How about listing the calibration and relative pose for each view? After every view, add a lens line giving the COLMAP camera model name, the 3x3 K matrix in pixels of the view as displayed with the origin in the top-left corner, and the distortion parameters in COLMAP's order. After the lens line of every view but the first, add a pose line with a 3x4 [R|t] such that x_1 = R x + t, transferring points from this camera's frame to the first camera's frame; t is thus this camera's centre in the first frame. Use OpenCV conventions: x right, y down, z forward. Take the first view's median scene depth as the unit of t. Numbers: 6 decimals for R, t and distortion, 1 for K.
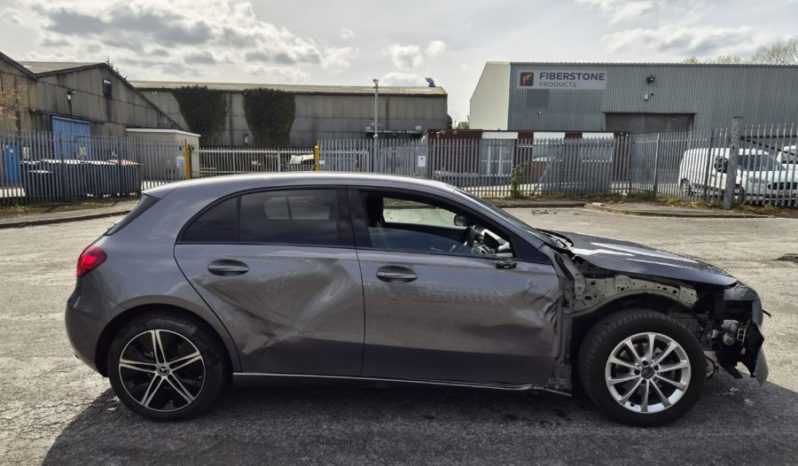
lens RADIAL K [[533.3, 0, 406.5], [0, 533.3, 235.9], [0, 0, 1]] dist [0.051154, -0.037325]
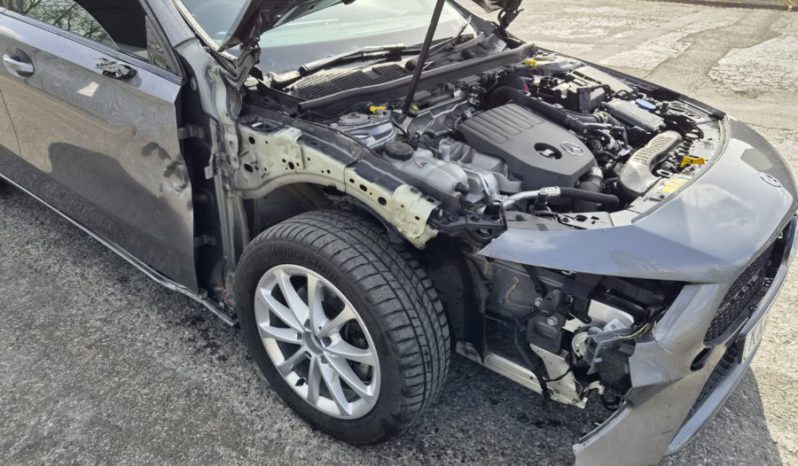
lens RADIAL K [[533.3, 0, 402.6], [0, 533.3, 232.1], [0, 0, 1]] dist [0.051154, -0.037325]
pose [[0.814284, 0.287043, -0.504527, 0.716312], [-0.090908, 0.921512, 0.377559, -0.027567], [0.573304, -0.261574, 0.776468, 0.684207]]
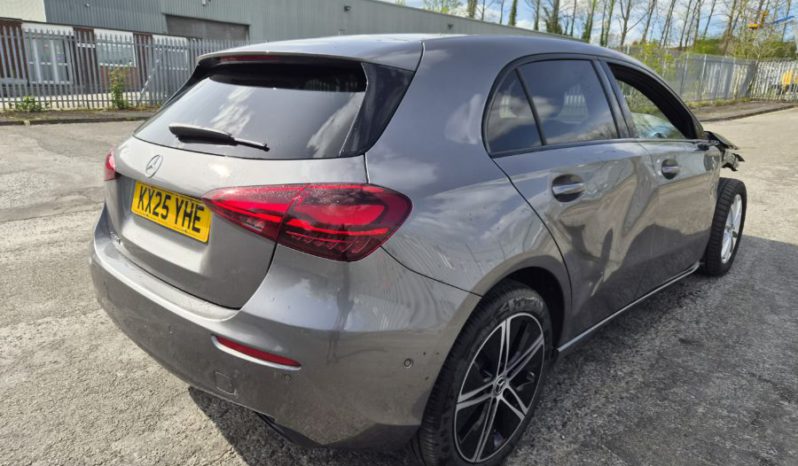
lens RADIAL K [[533.3, 0, 398.6], [0, 533.3, 230.6], [0, 0, 1]] dist [0.051154, -0.037325]
pose [[0.676567, -0.182878, 0.713311, -0.888049], [0.077405, 0.980967, 0.178081, -0.015015], [-0.732302, -0.065270, 0.677845, 0.710299]]
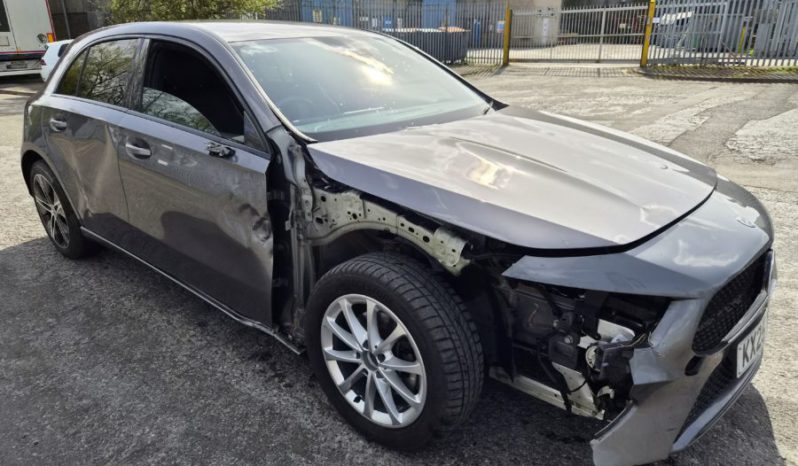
lens RADIAL K [[533.3, 0, 393.8], [0, 533.3, 217.0], [0, 0, 1]] dist [0.051154, -0.037325]
pose [[0.776246, 0.182205, -0.603526, 0.781513], [-0.056369, 0.973549, 0.221415, -0.031246], [0.627905, -0.137852, 0.765985, 0.575738]]
